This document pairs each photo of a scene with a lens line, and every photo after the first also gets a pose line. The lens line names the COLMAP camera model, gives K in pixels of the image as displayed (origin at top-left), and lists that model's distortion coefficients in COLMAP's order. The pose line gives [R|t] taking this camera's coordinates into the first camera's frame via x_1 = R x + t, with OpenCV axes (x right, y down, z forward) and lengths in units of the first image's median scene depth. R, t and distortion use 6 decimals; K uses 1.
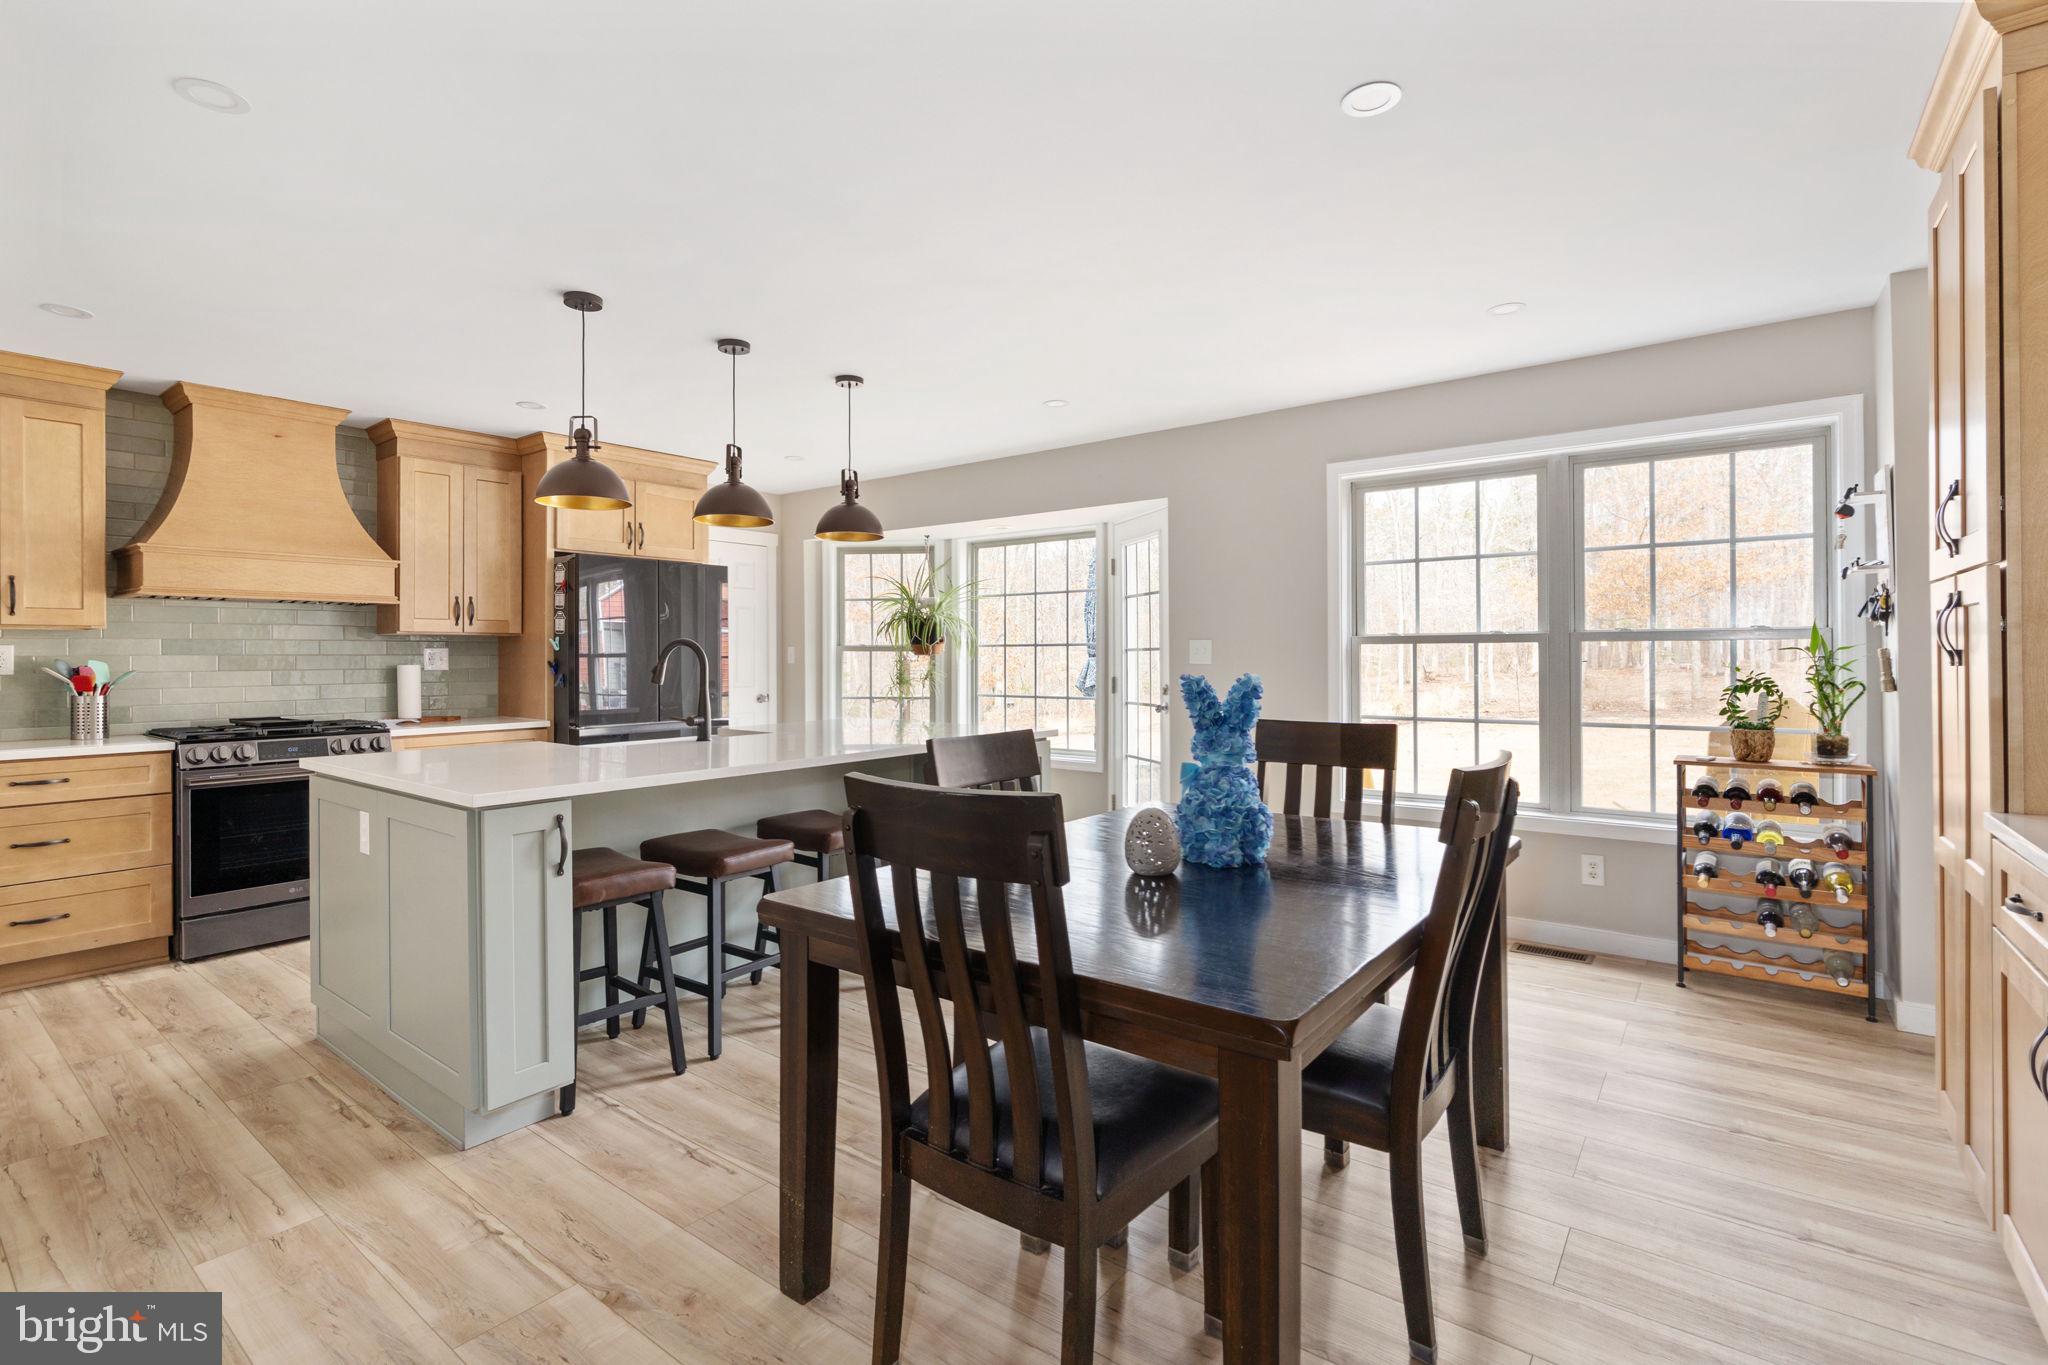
lens RADIAL K [[946.5, 0, 1024.0], [0, 946.5, 682.5], [0, 0, 1]] dist [-0.003815, 0.002932]
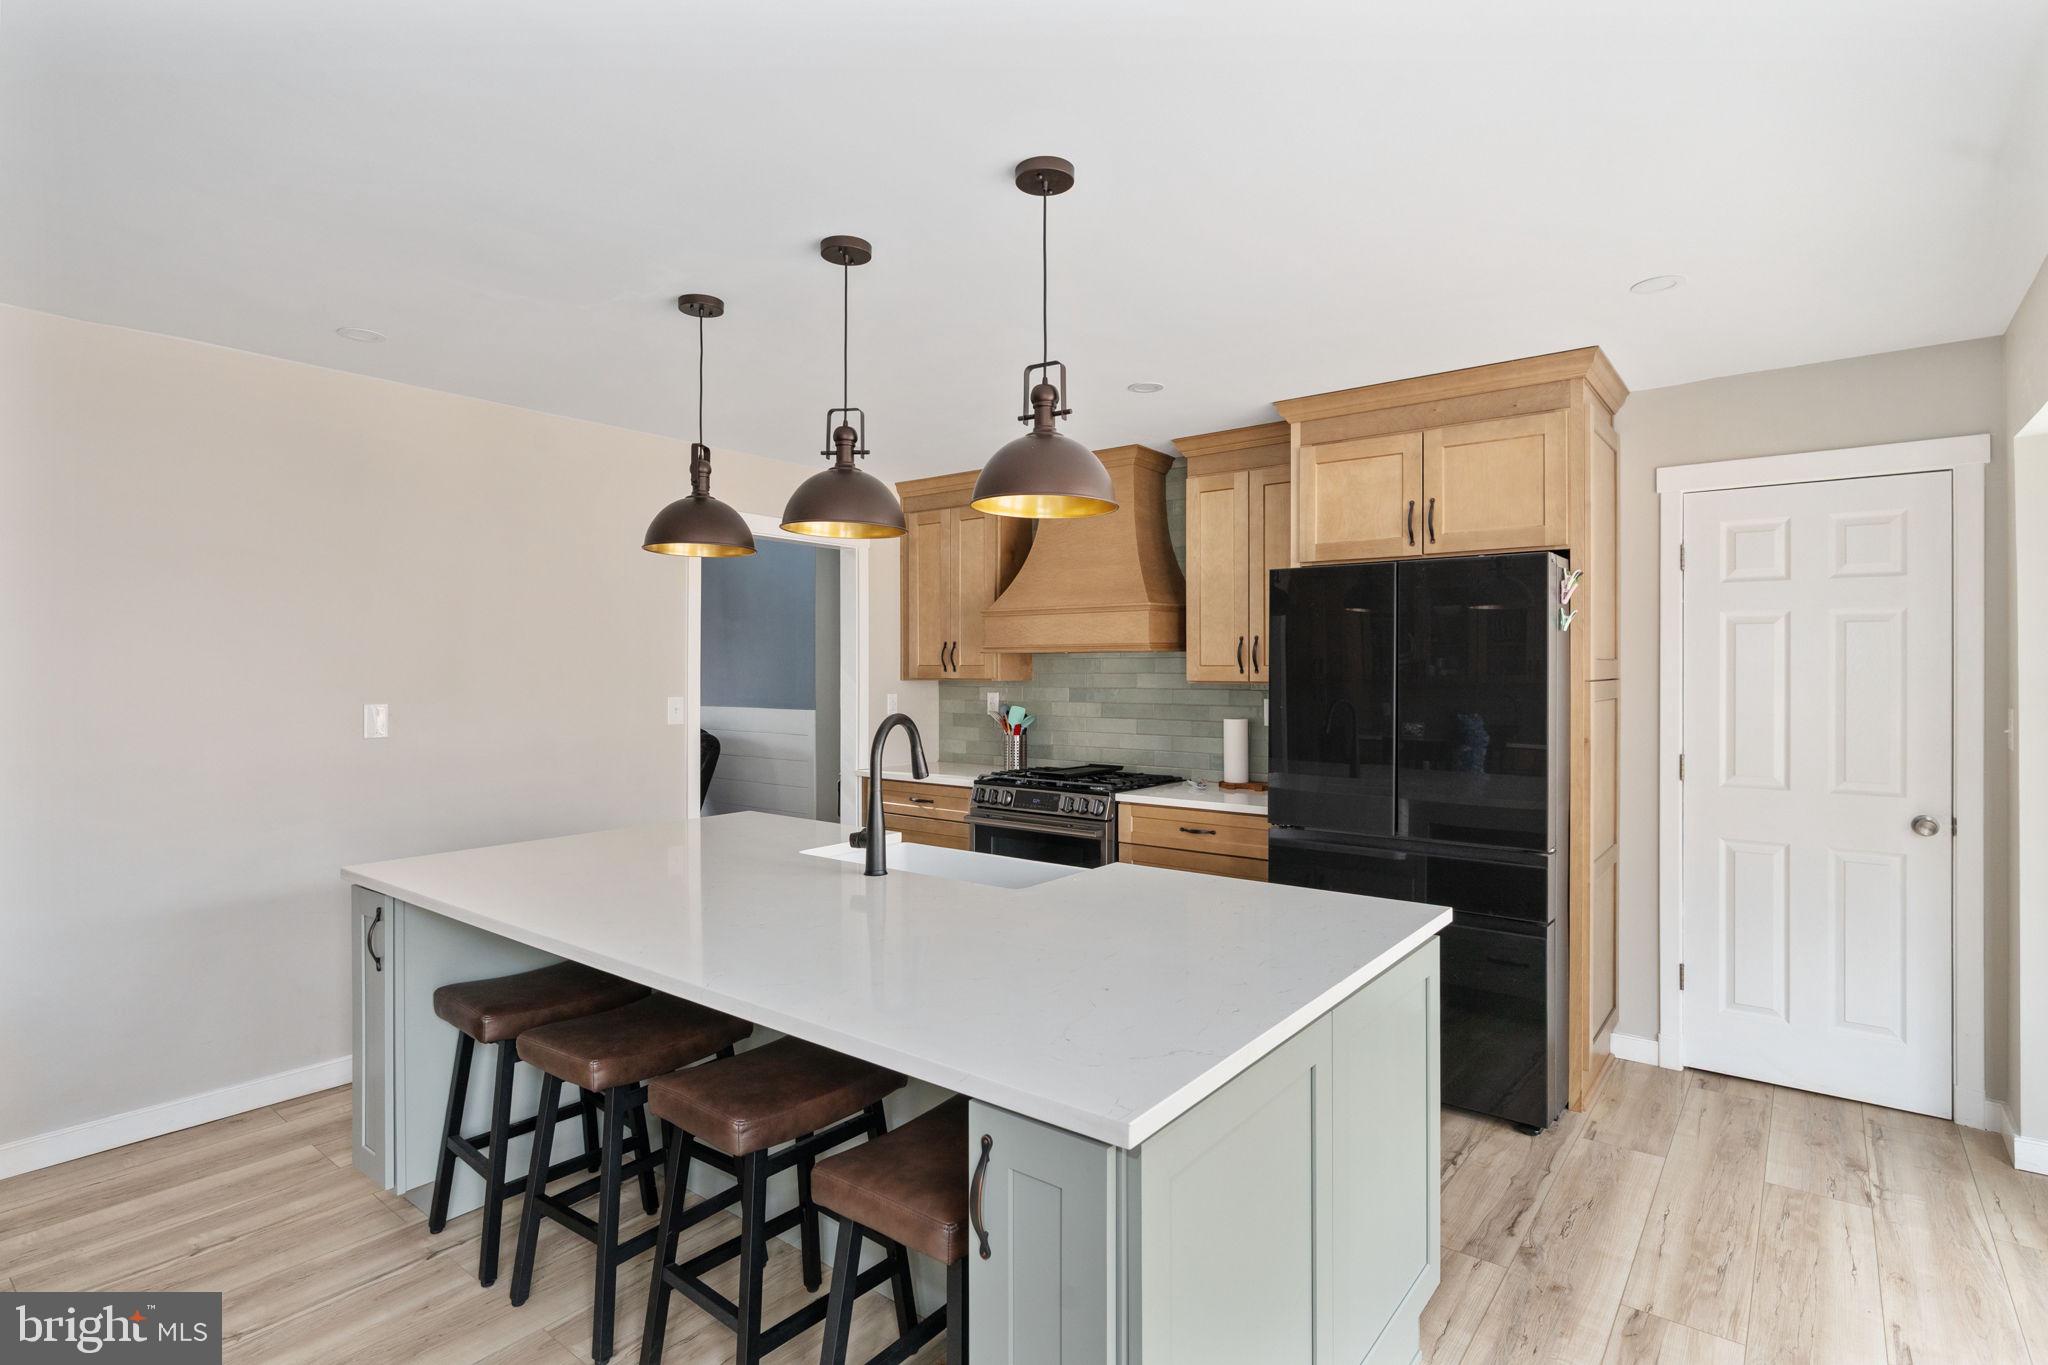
lens RADIAL K [[1006.9, 0, 1023.1], [0, 1006.9, 678.4], [0, 0, 1]] dist [-0.001559, 0.000479]
pose [[-0.012472, 0.006991, -0.999898, 0.287454], [-0.032909, 0.999431, 0.007398, -0.062421], [0.999381, 0.032998, -0.012235, 0.931288]]
